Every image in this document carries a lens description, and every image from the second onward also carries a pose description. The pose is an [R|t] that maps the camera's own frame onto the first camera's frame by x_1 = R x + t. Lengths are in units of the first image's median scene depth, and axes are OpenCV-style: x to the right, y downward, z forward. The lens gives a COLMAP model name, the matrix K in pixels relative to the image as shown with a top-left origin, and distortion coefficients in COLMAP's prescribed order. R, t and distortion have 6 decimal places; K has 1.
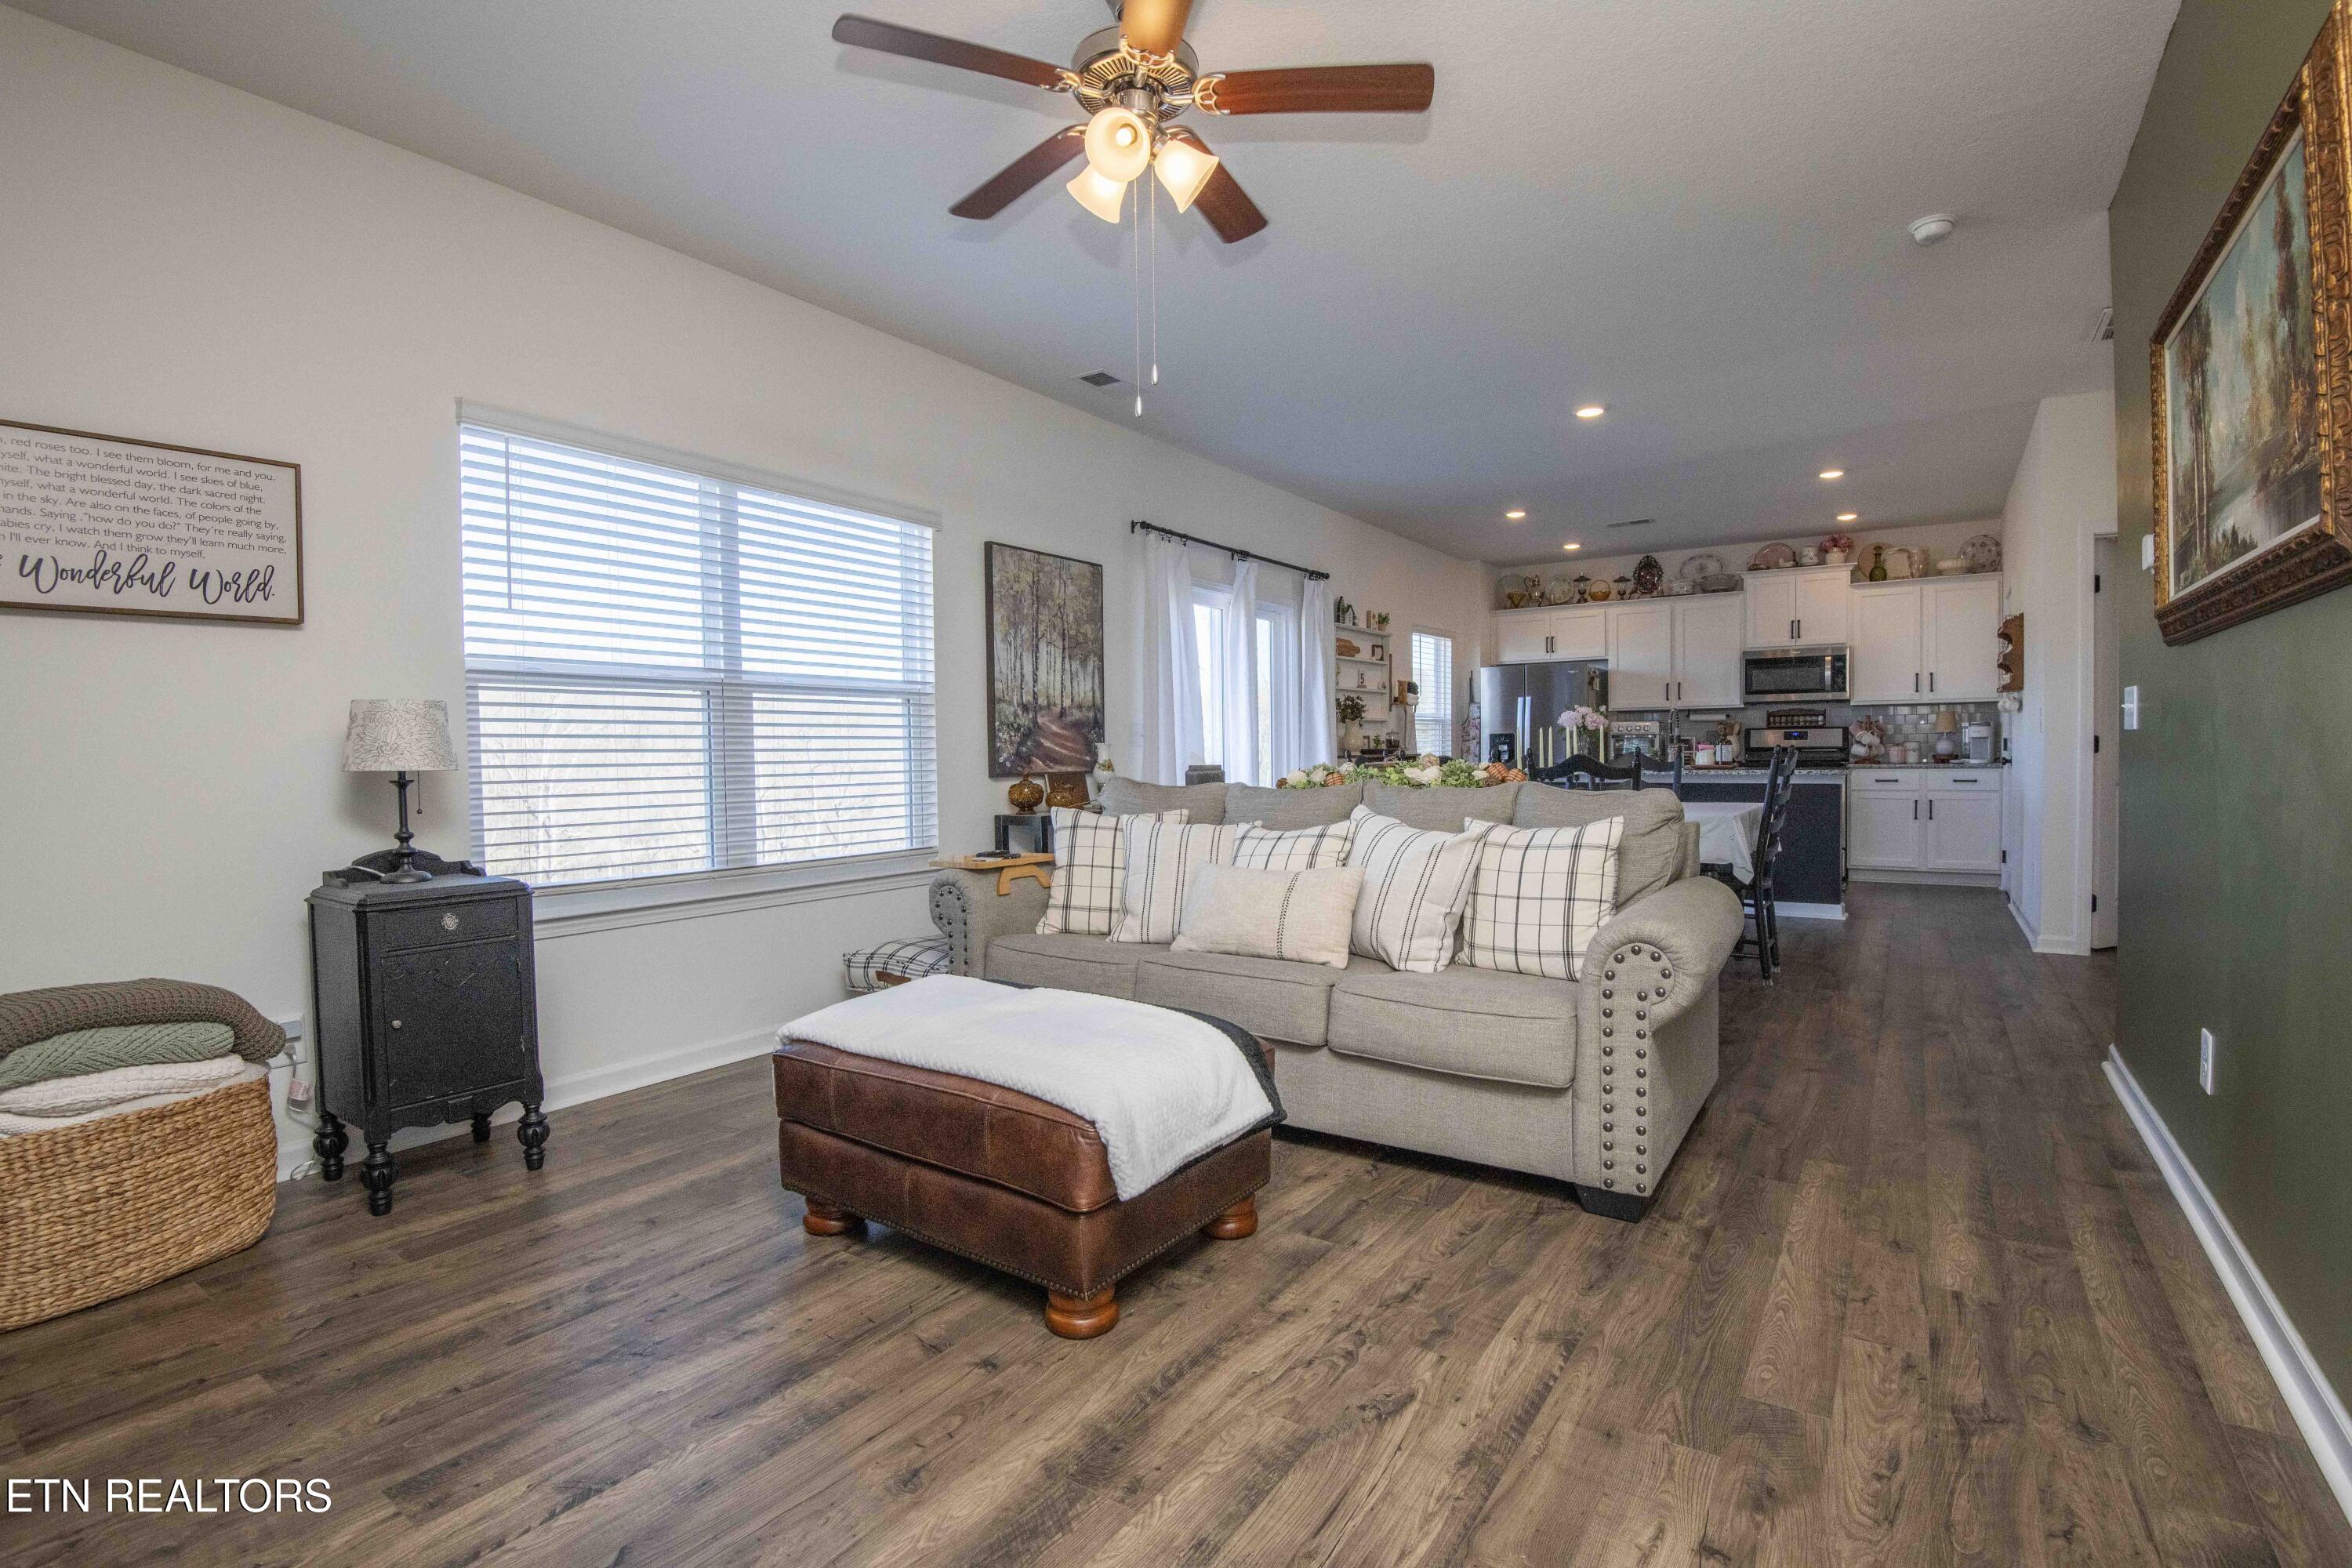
lens RADIAL K [[1081.0, 0, 1188.8], [0, 1081.0, 785.5], [0, 0, 1]] dist [-0.000111, -0.029046]
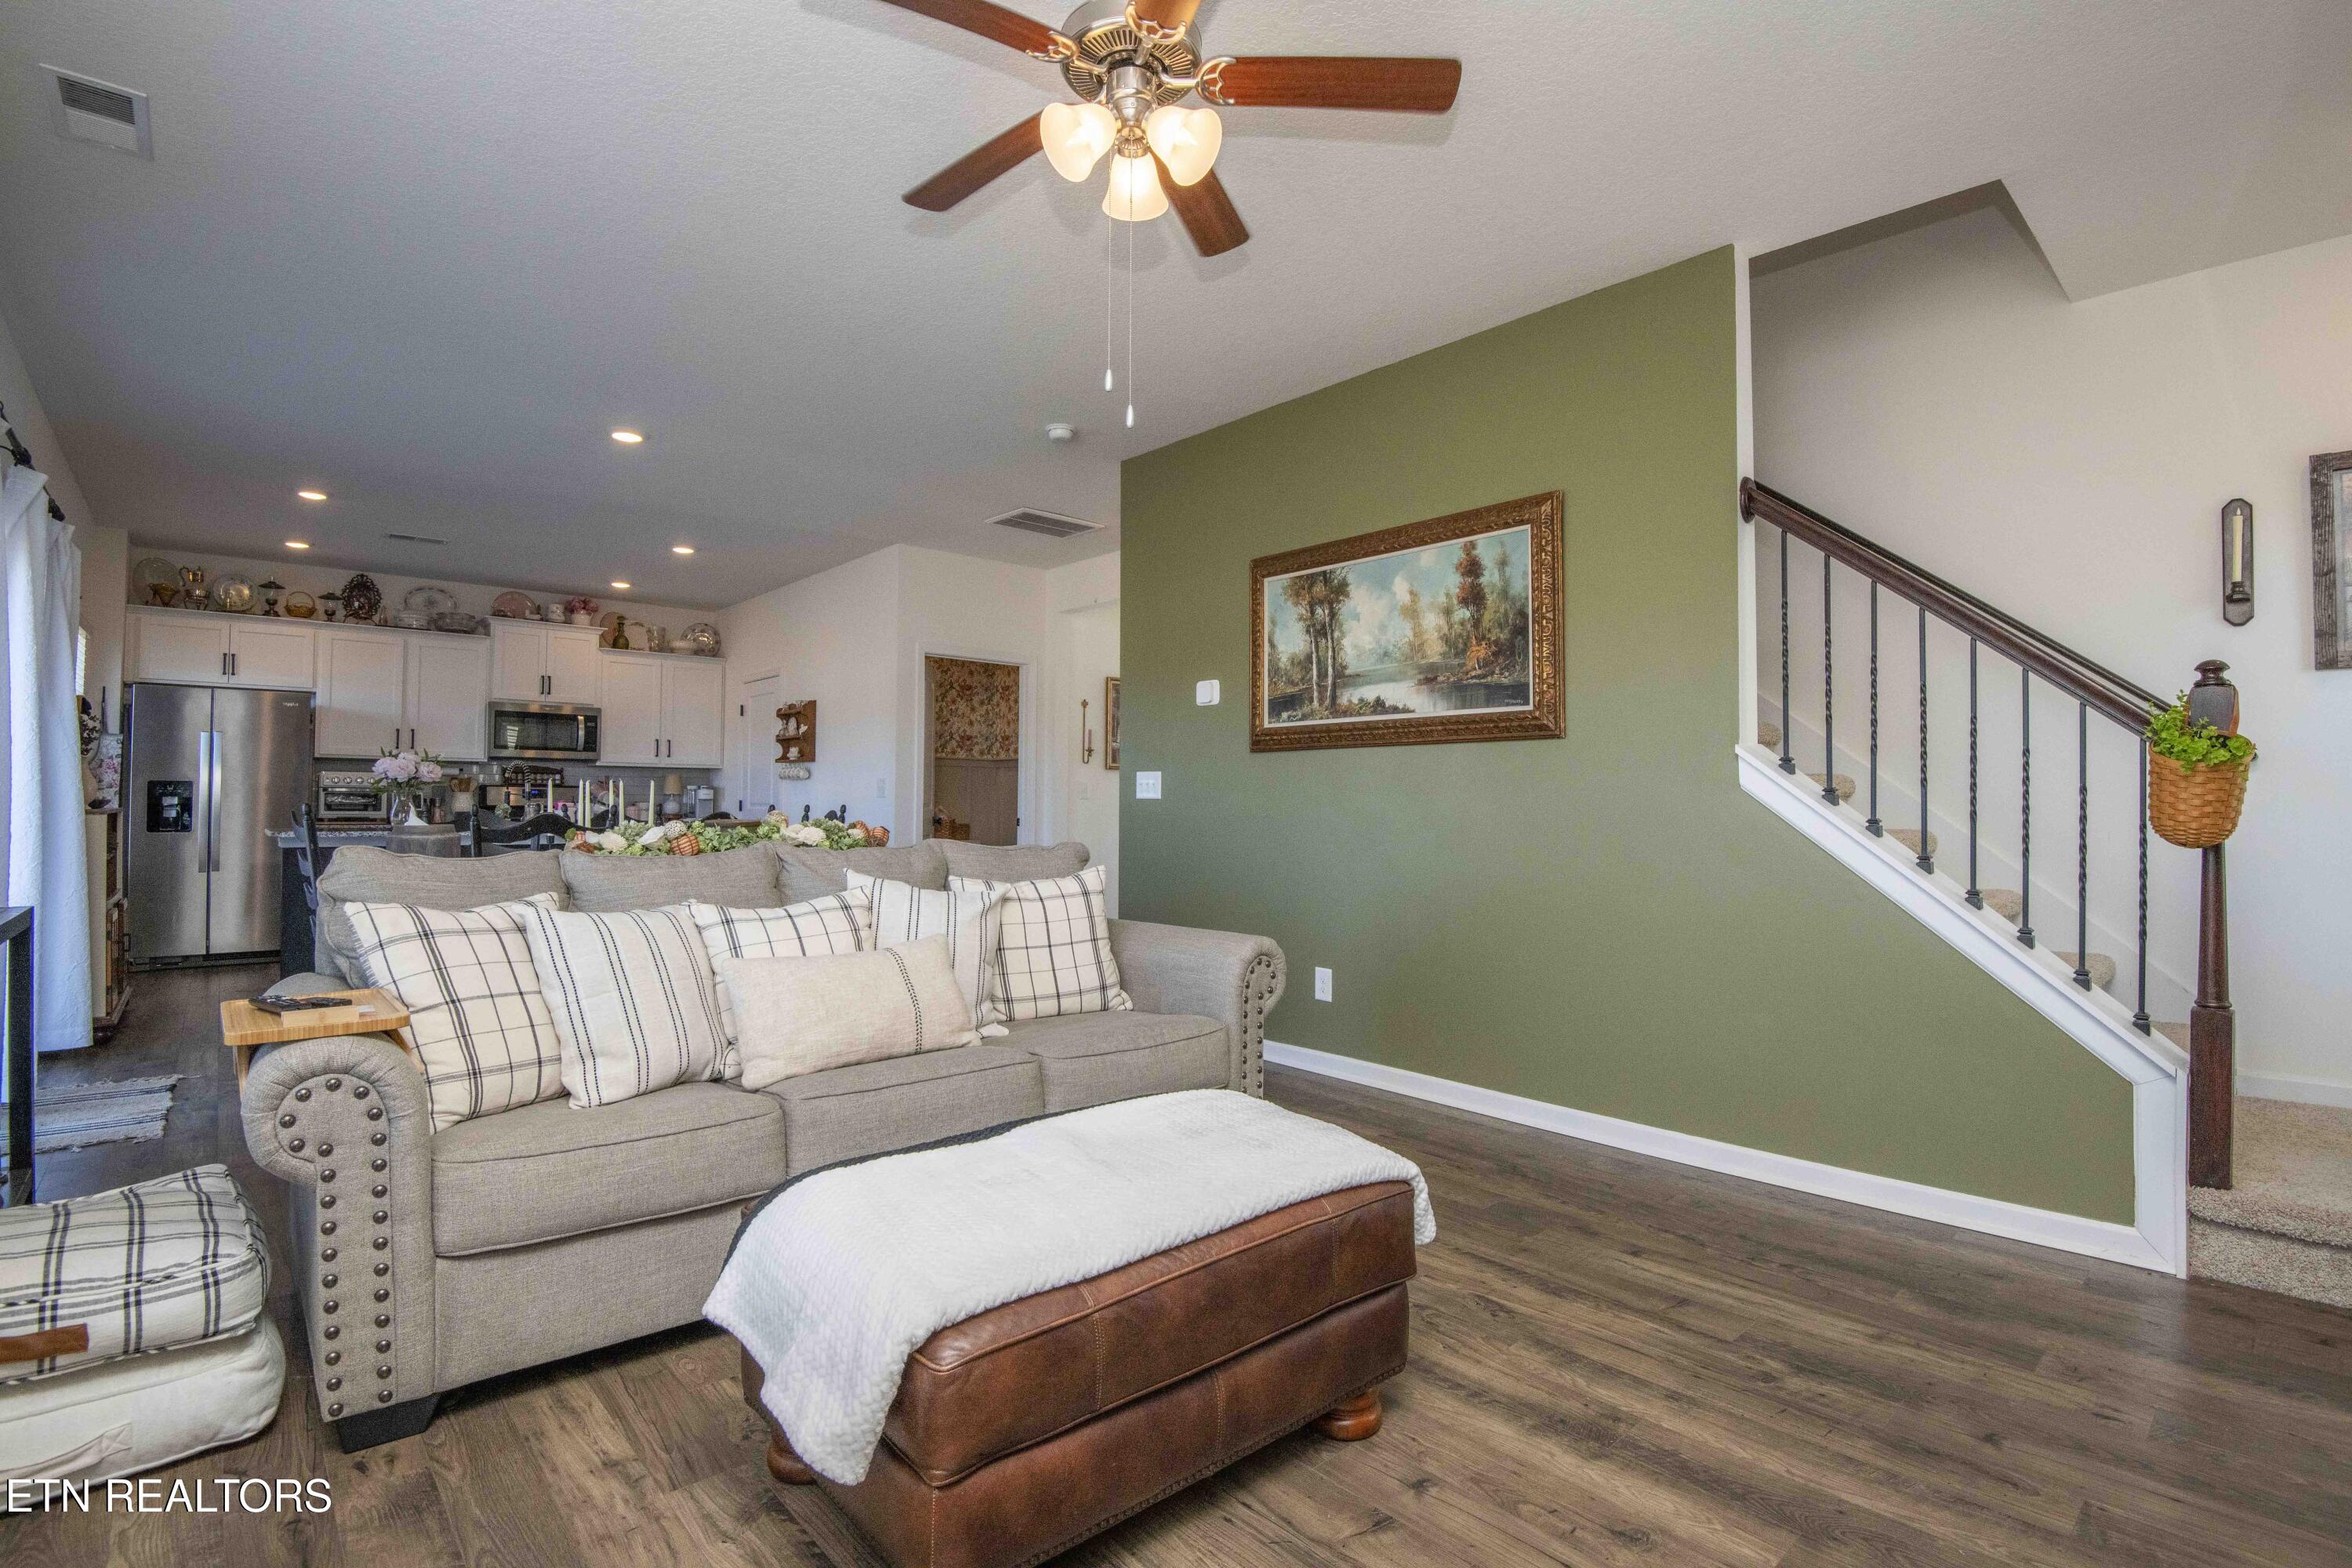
lens RADIAL K [[1081.0, 0, 1188.8], [0, 1081.0, 785.5], [0, 0, 1]] dist [-0.000111, -0.029046]
pose [[0.241871, 0.030730, 0.969822, -0.251103], [0.022697, 0.999046, -0.037316, -0.004468], [-0.970043, 0.031038, 0.240943, 0.212472]]
